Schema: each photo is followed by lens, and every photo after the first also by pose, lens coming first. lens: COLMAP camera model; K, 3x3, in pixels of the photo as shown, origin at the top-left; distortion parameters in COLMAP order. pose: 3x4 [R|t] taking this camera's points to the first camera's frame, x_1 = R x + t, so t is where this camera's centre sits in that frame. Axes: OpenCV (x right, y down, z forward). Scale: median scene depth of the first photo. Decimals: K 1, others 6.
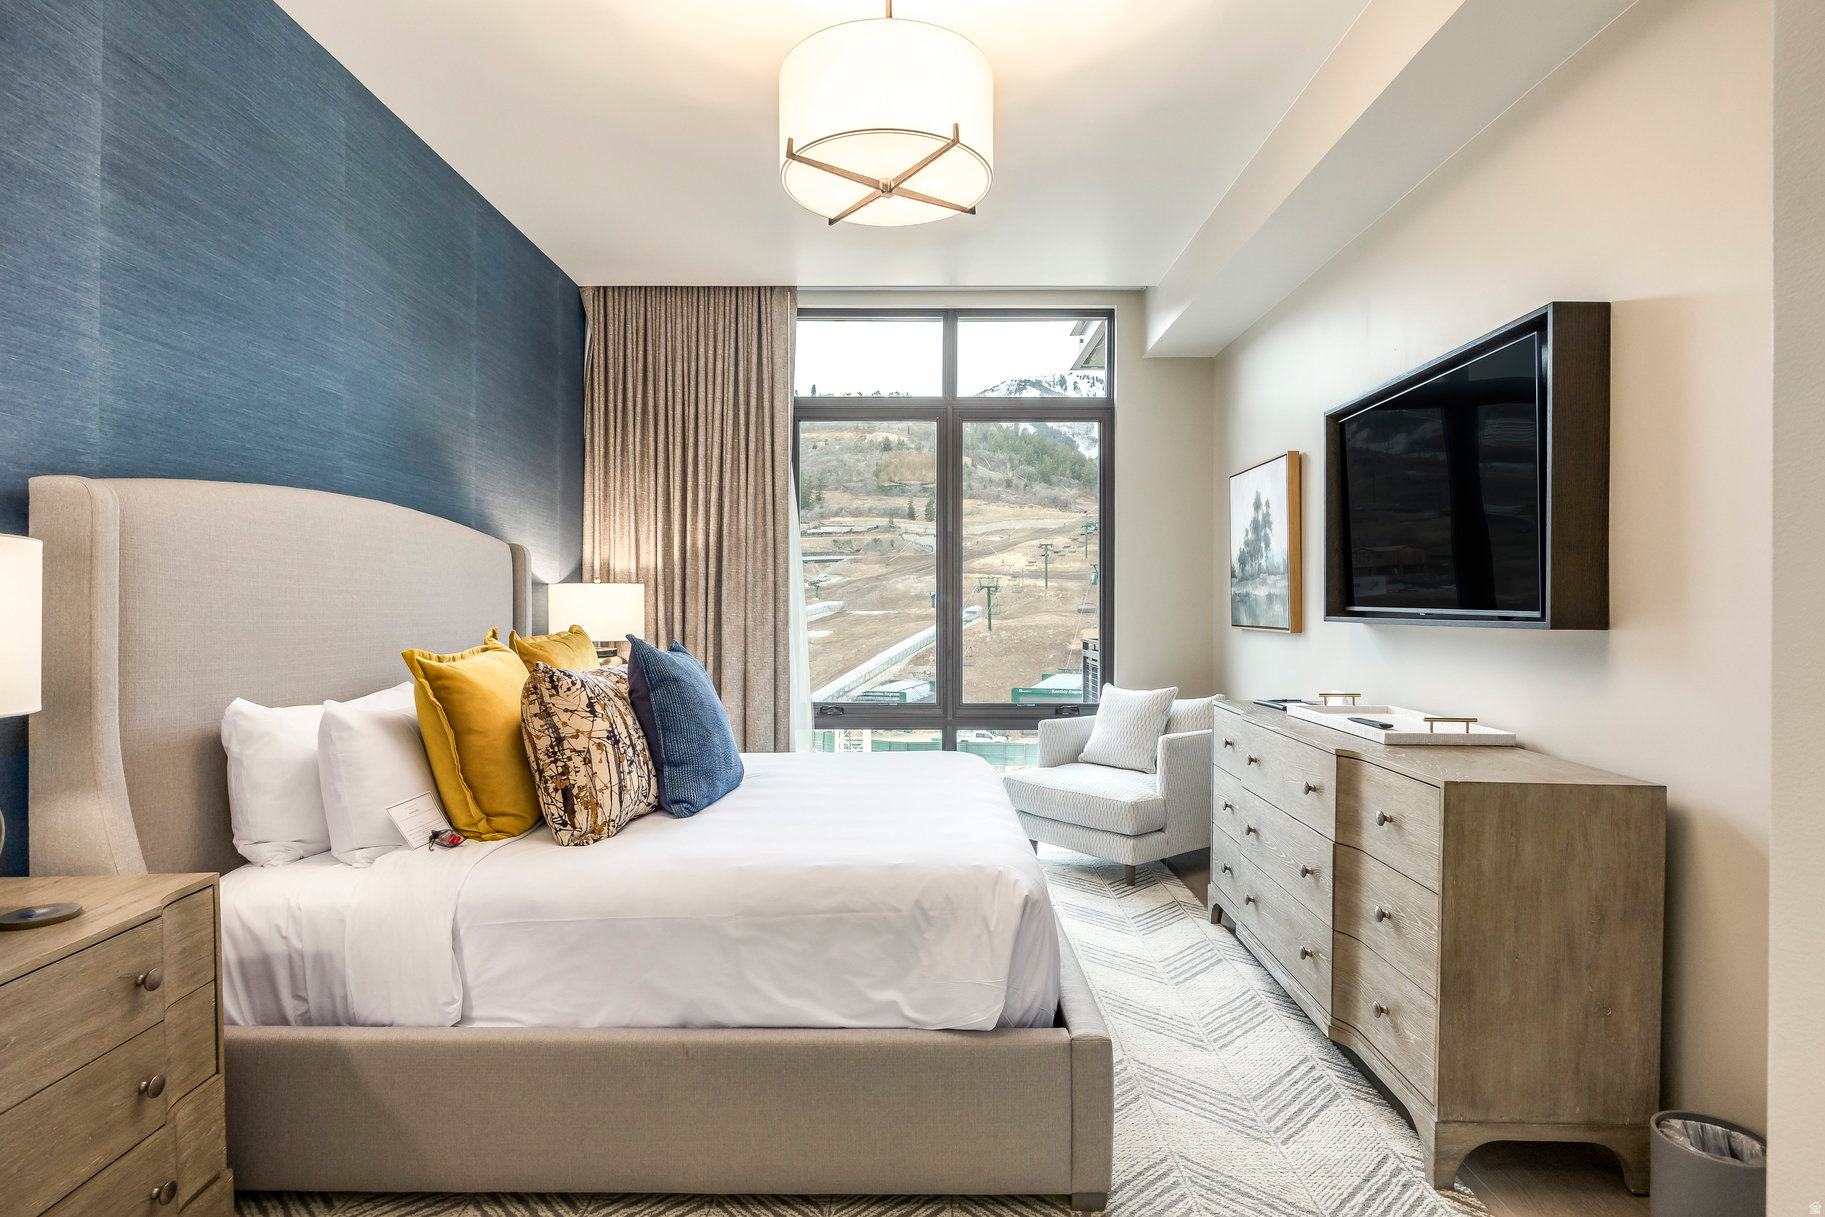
lens RADIAL K [[1051.6, 0, 913.1], [0, 1051.6, 626.8], [0, 0, 1]] dist [-0.001404, -0.000338]
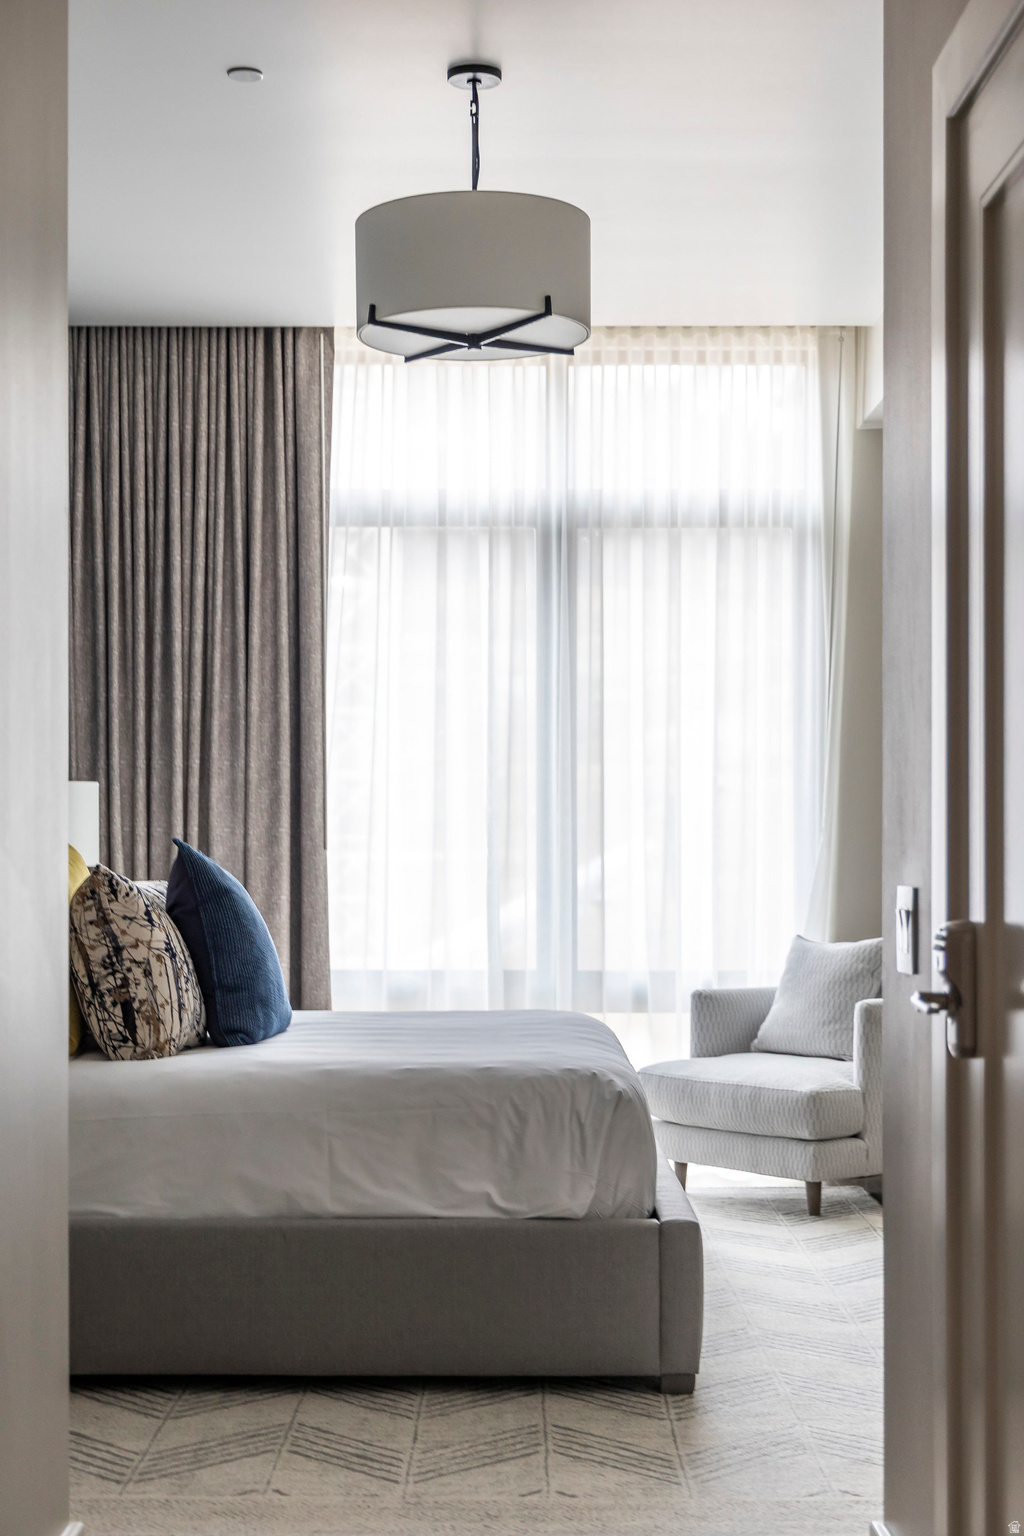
lens RADIAL K [[2948.9, 0, 512.0], [0, 2948.9, 768.0], [0, 0, 1]] dist [1.446011, -0.003076]
pose [[0.999973, -0.000750, 0.007325, -0.011250], [0.001111, 0.998774, -0.049482, 0.072775], [-0.007279, 0.049489, 0.998748, -1.486280]]
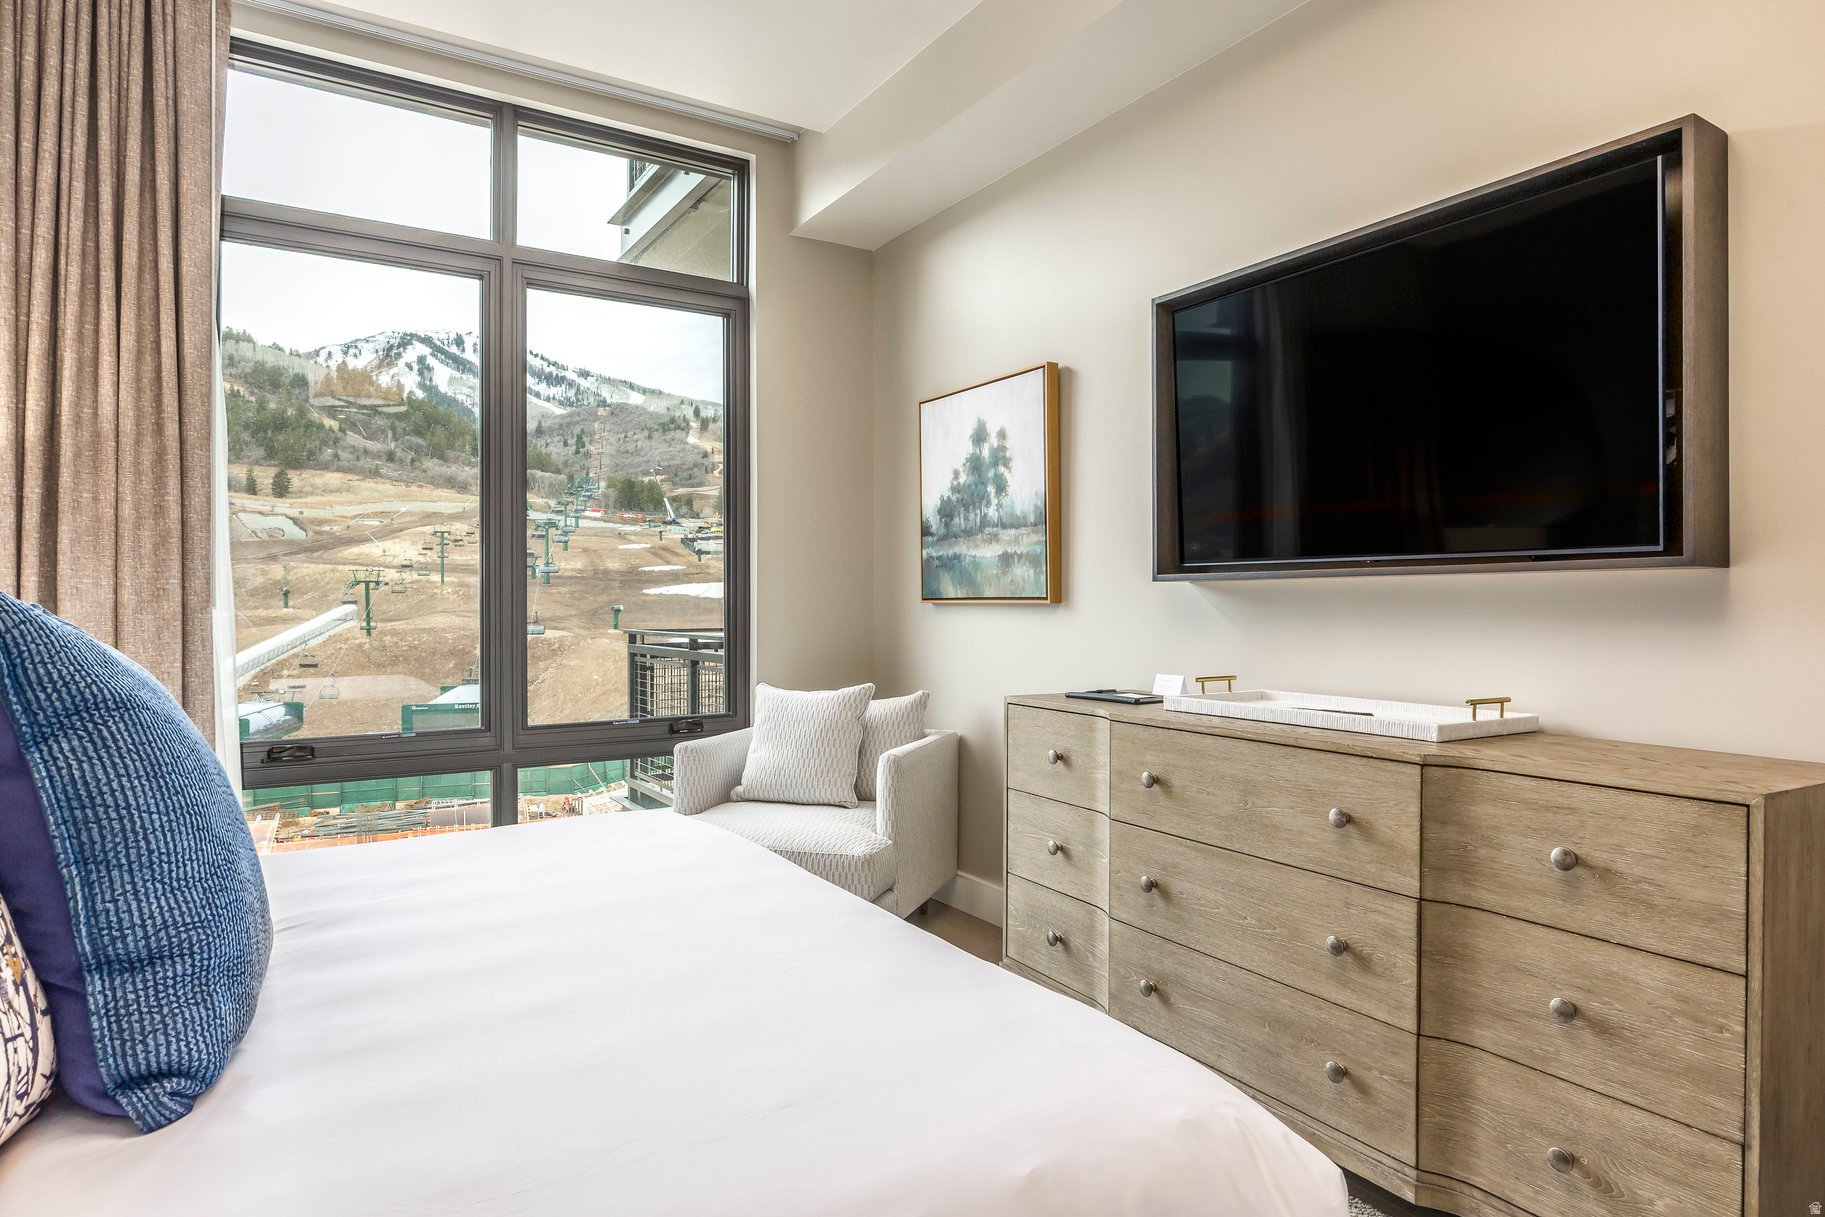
lens RADIAL K [[1071.2, 0, 922.8], [0, 1071.2, 613.1], [0, 0, 1]] dist [-0.008866, 0.000100]
pose [[0.832186, -0.007414, 0.554446, -0.205139], [0.017378, 0.999768, -0.012715, 0.030207], [-0.554224, 0.020217, 0.832122, 0.590463]]
